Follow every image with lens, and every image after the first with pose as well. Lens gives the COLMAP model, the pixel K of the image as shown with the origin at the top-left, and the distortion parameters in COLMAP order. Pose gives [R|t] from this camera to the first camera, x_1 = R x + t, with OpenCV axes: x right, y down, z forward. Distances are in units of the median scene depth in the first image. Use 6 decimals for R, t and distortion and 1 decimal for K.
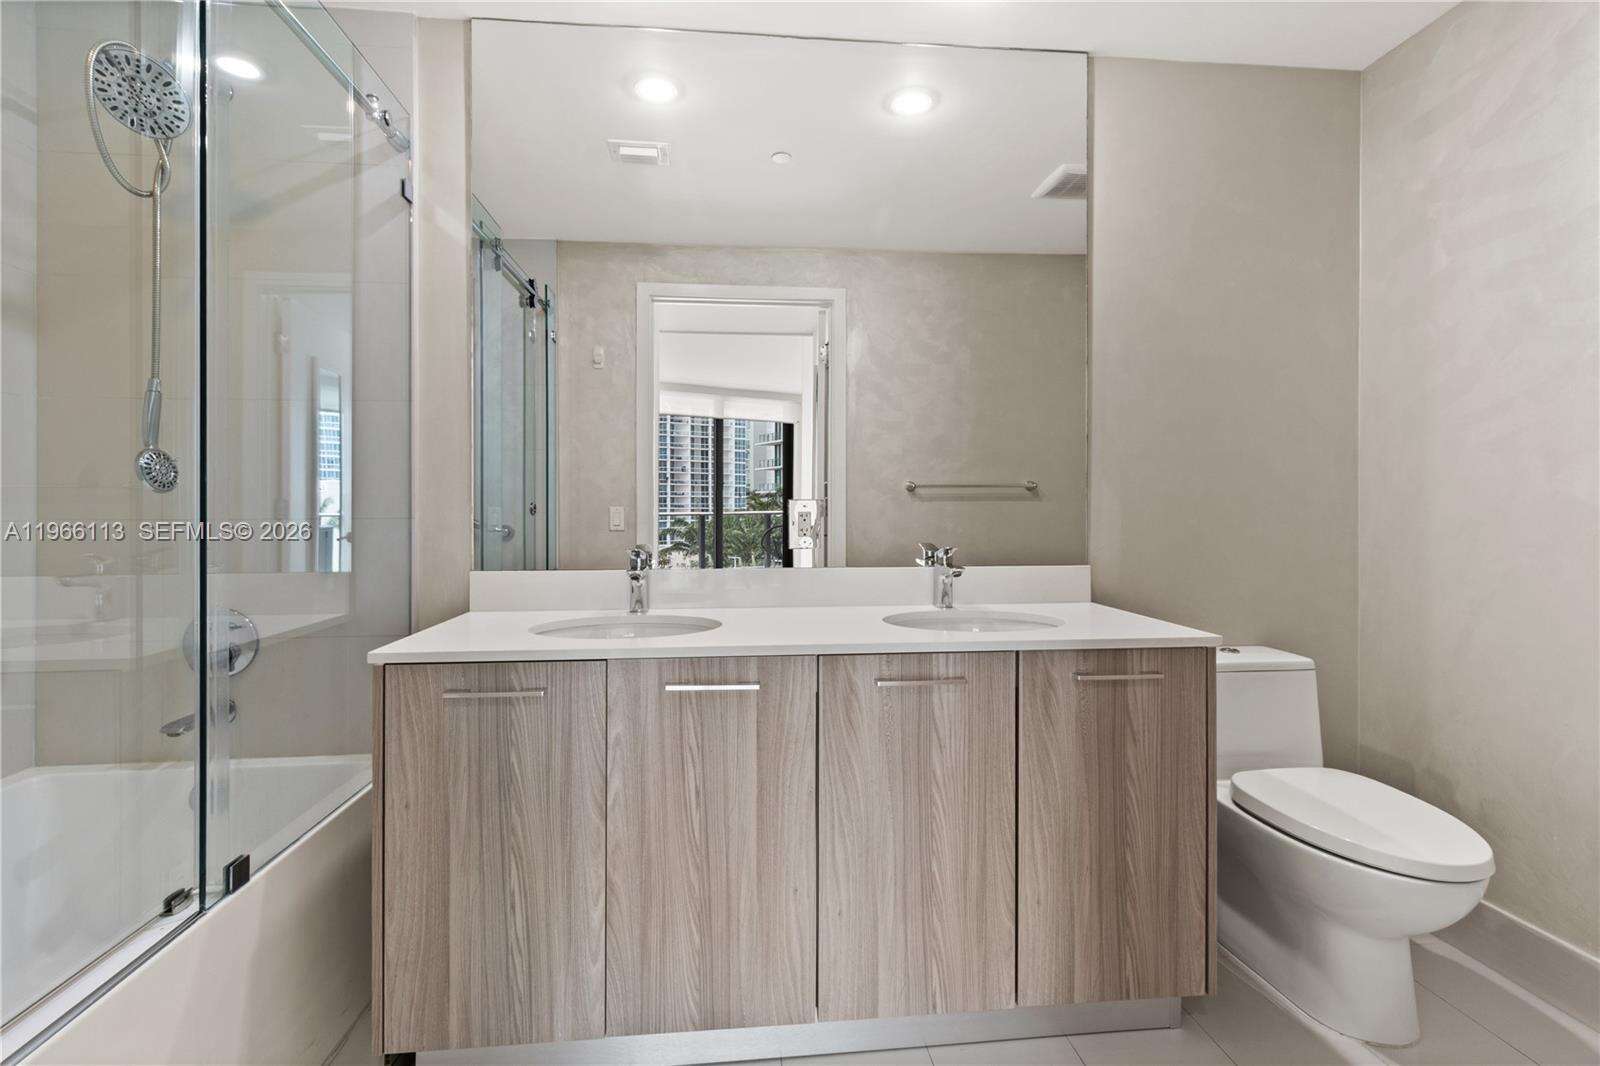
lens RADIAL K [[746.9, 0, 796.4], [0, 746.9, 517.8], [0, 0, 1]] dist [-0.000781, 0.000647]
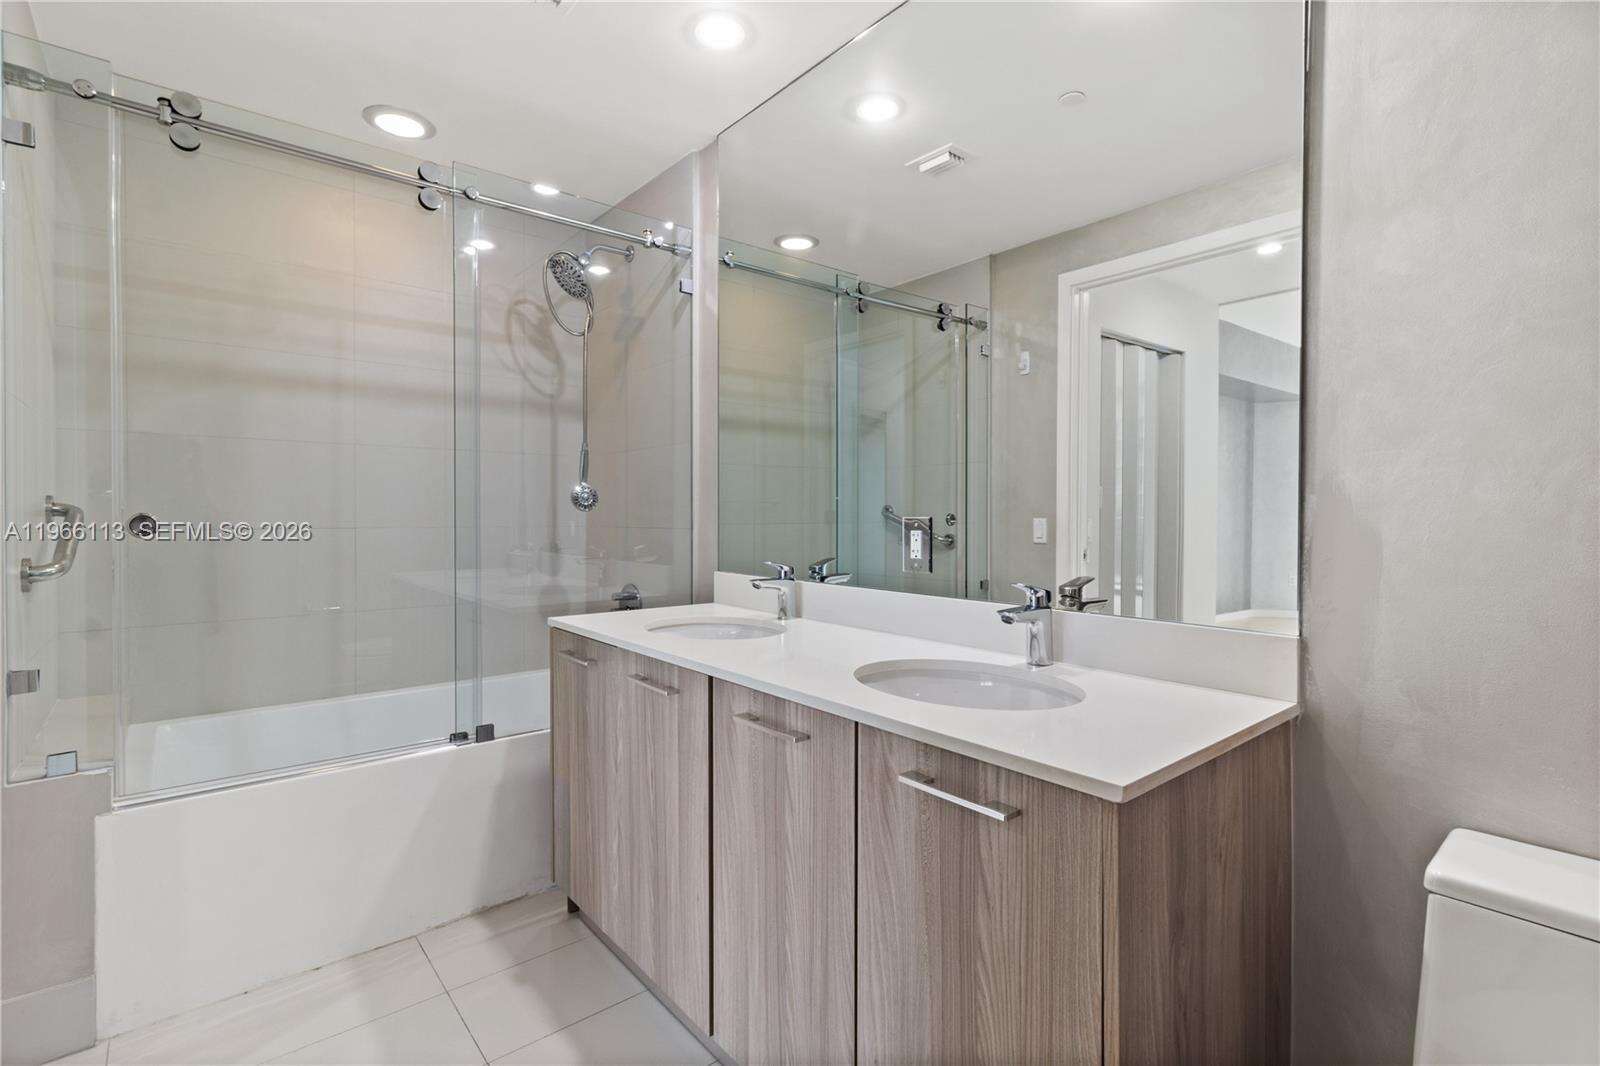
lens RADIAL K [[746.9, 0, 796.9], [0, 746.9, 525.3], [0, 0, 1]] dist [-0.000781, 0.000647]
pose [[0.556329, 0.017942, -0.830768, 0.890350], [-0.012735, 0.999834, 0.013066, -0.033437], [0.830865, 0.003311, 0.556465, 0.511978]]
